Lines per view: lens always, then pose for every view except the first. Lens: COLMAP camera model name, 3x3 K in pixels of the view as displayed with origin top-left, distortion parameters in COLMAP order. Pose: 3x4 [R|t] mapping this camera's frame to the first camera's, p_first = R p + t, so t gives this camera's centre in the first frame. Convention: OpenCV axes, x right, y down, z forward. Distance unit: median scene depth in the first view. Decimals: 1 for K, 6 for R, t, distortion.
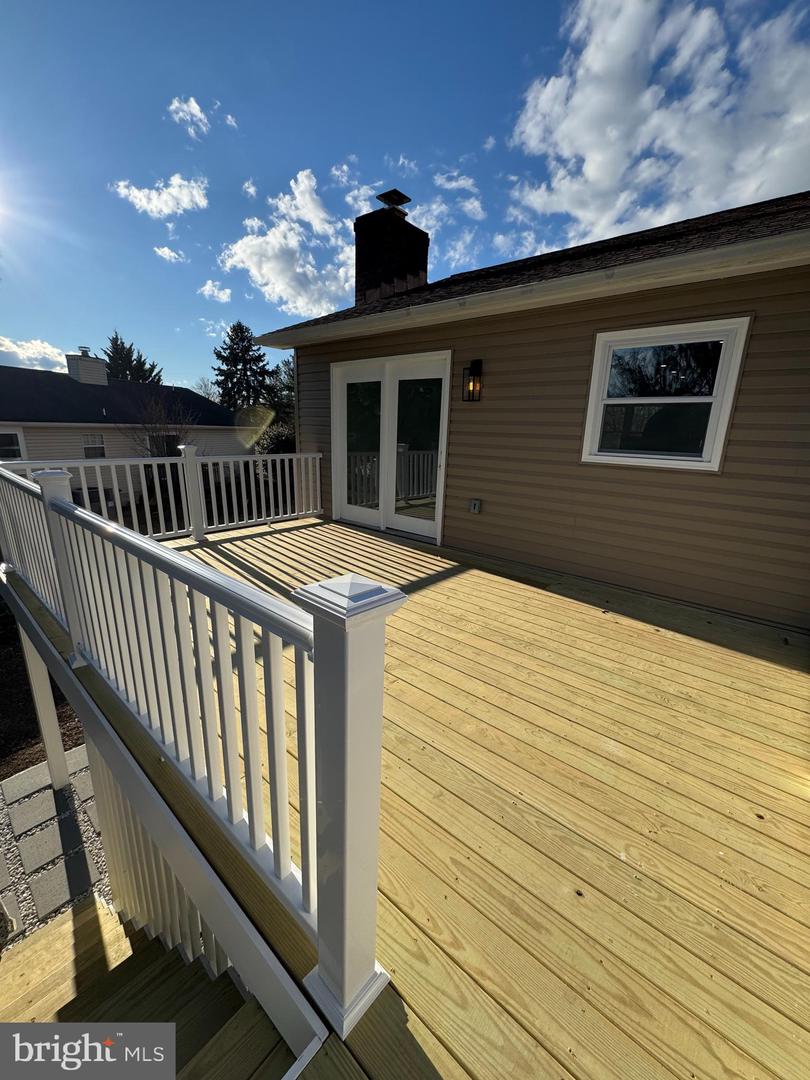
lens RADIAL K [[431.1, 0, 406.1], [0, 431.1, 539.6], [0, 0, 1]] dist [0.016030, -0.002405]
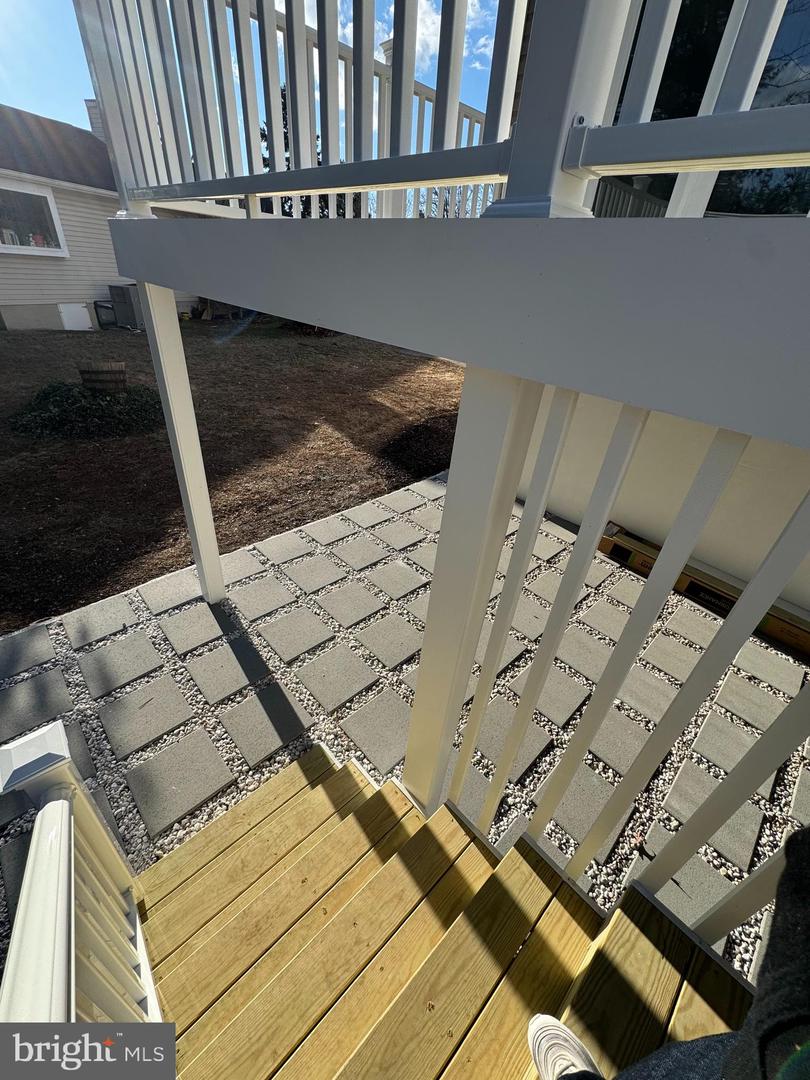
lens RADIAL K [[431.1, 0, 399.5], [0, 431.1, 546.0], [0, 0, 1]] dist [0.016030, -0.002405]
pose [[0.994205, 0.087920, -0.061862, -0.494271], [-0.066805, 0.956129, 0.285226, 0.276598], [0.084225, -0.279440, 0.956462, 0.395306]]
